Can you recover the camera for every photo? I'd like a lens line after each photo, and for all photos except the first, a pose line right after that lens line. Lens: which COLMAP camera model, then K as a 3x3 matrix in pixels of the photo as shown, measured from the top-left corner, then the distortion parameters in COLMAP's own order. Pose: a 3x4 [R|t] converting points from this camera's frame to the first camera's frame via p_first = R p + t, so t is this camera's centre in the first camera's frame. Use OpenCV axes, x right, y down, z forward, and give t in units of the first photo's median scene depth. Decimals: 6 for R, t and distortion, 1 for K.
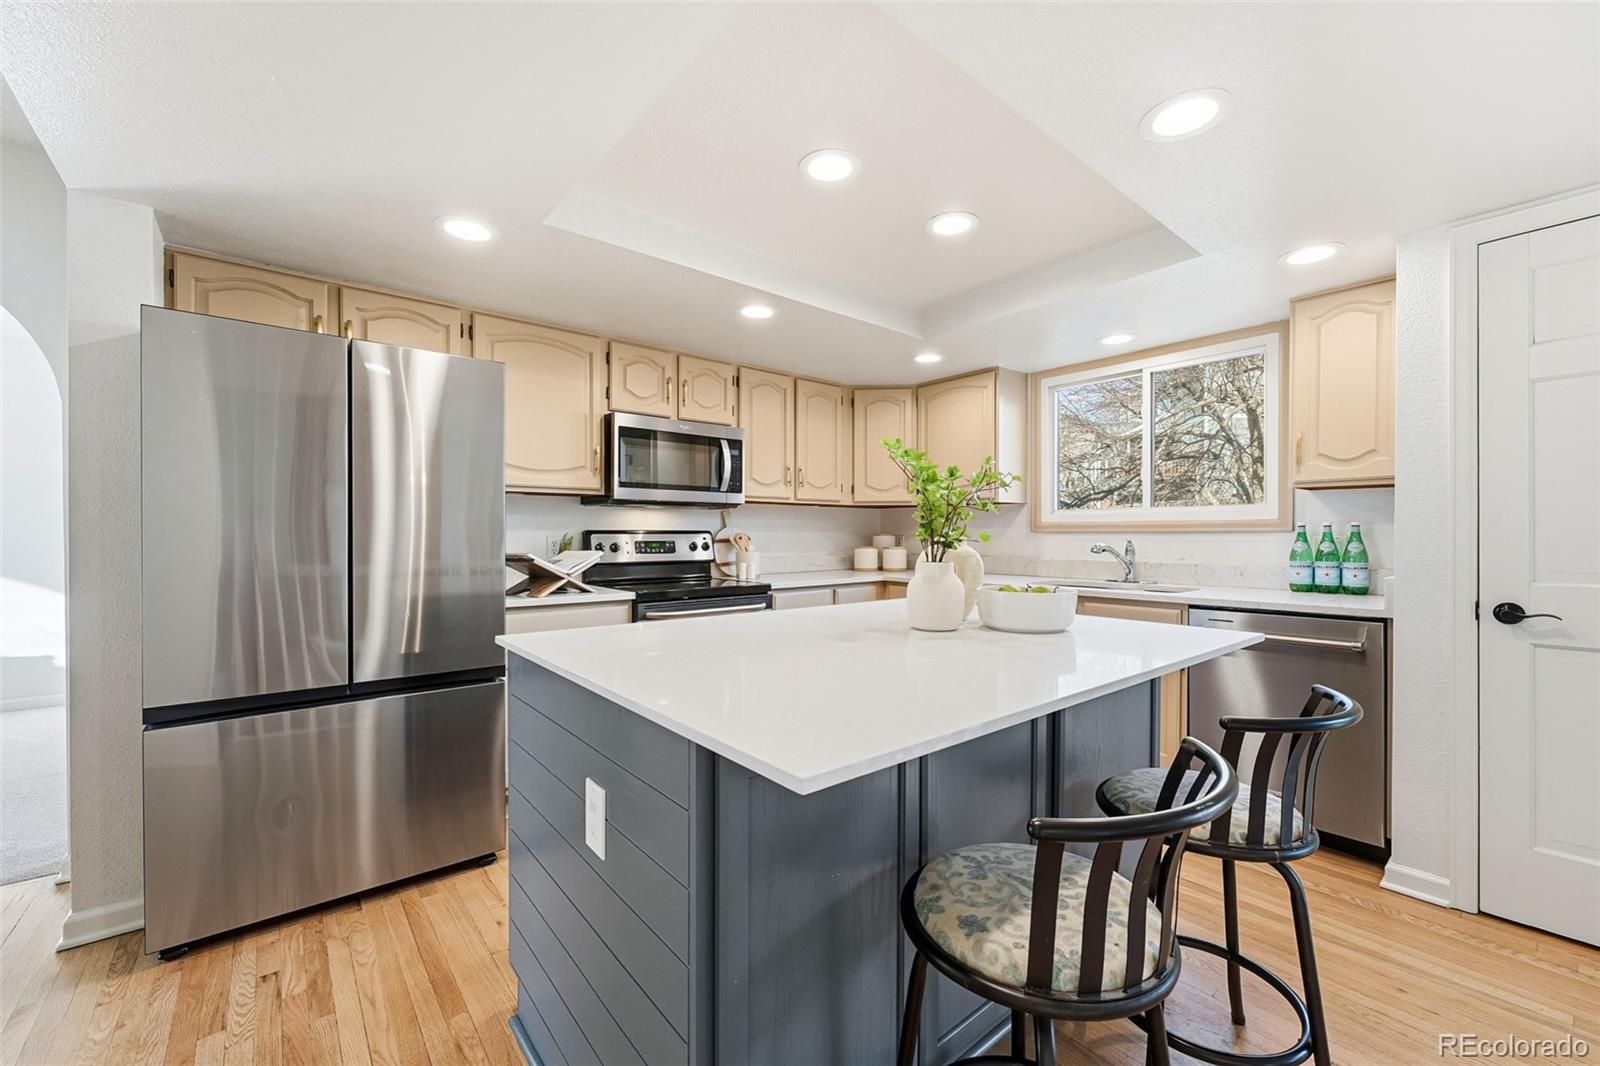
lens RADIAL K [[643.1, 0, 800.5], [0, 643.1, 530.7], [0, 0, 1]] dist [-0.000949, 0.000090]
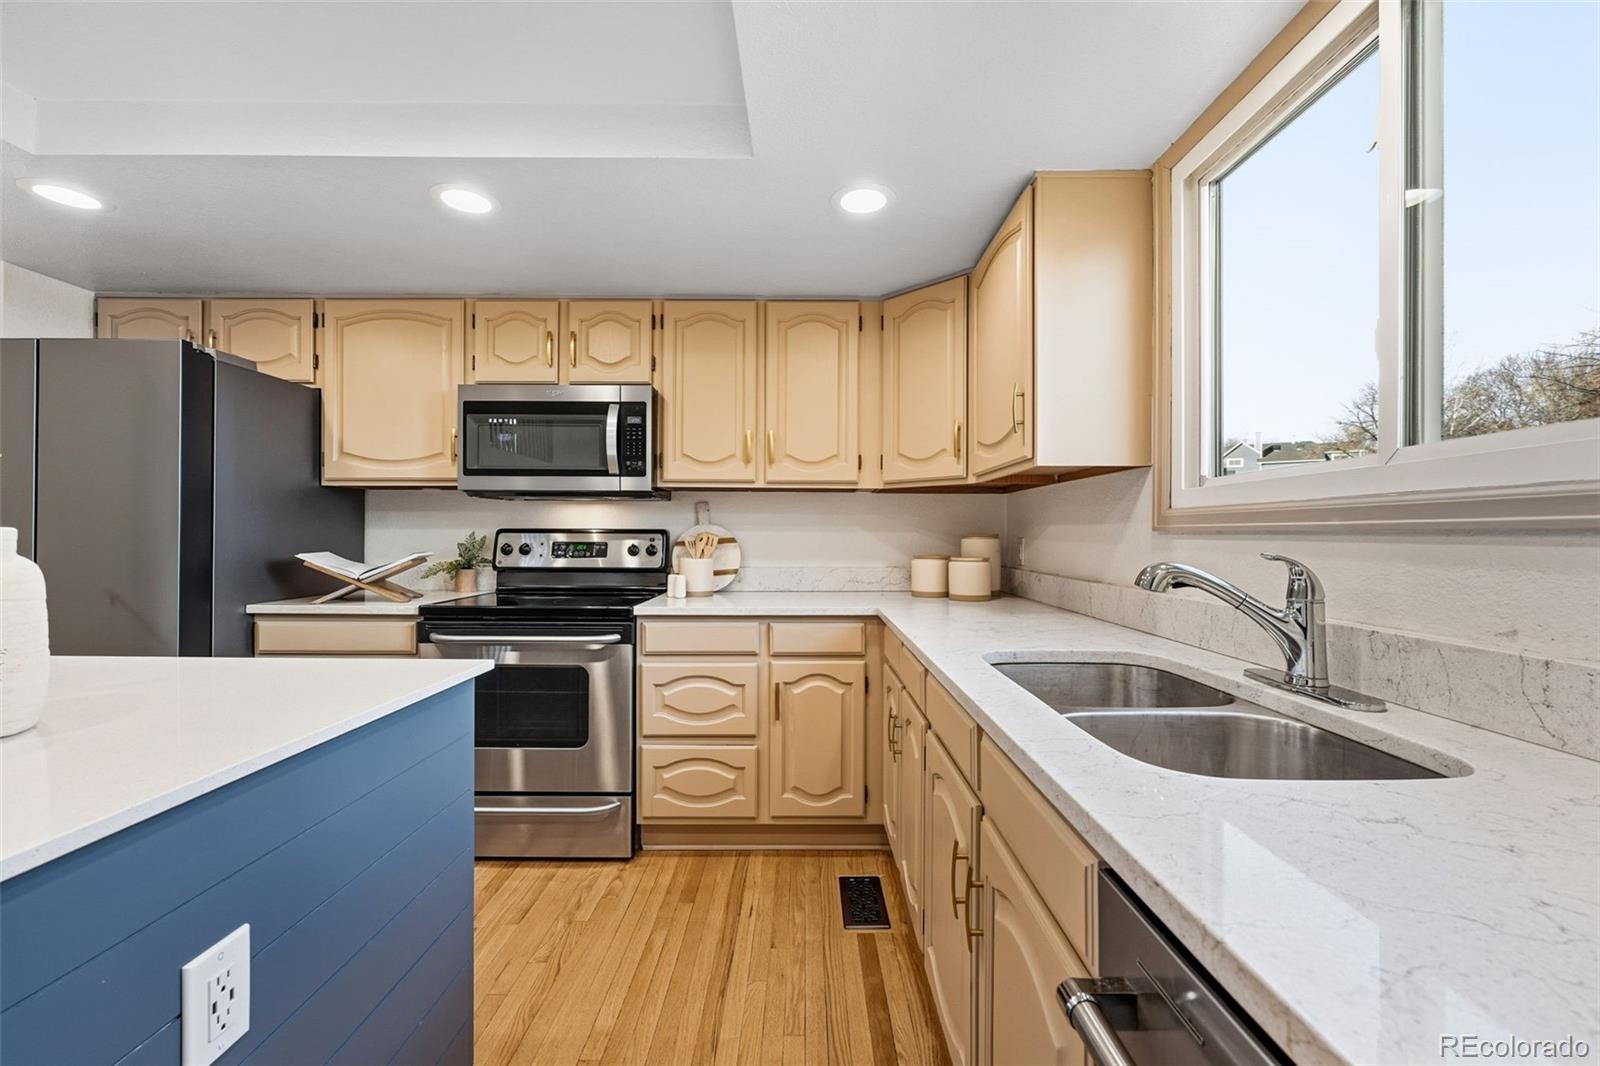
lens RADIAL K [[643.1, 0, 800.5], [0, 643.1, 530.7], [0, 0, 1]] dist [-0.000949, 0.000090]
pose [[0.764608, -0.000304, -0.644496, 0.500936], [-0.001545, 0.999996, -0.002303, 0.003128], [0.644494, 0.002757, 0.764604, 0.572032]]
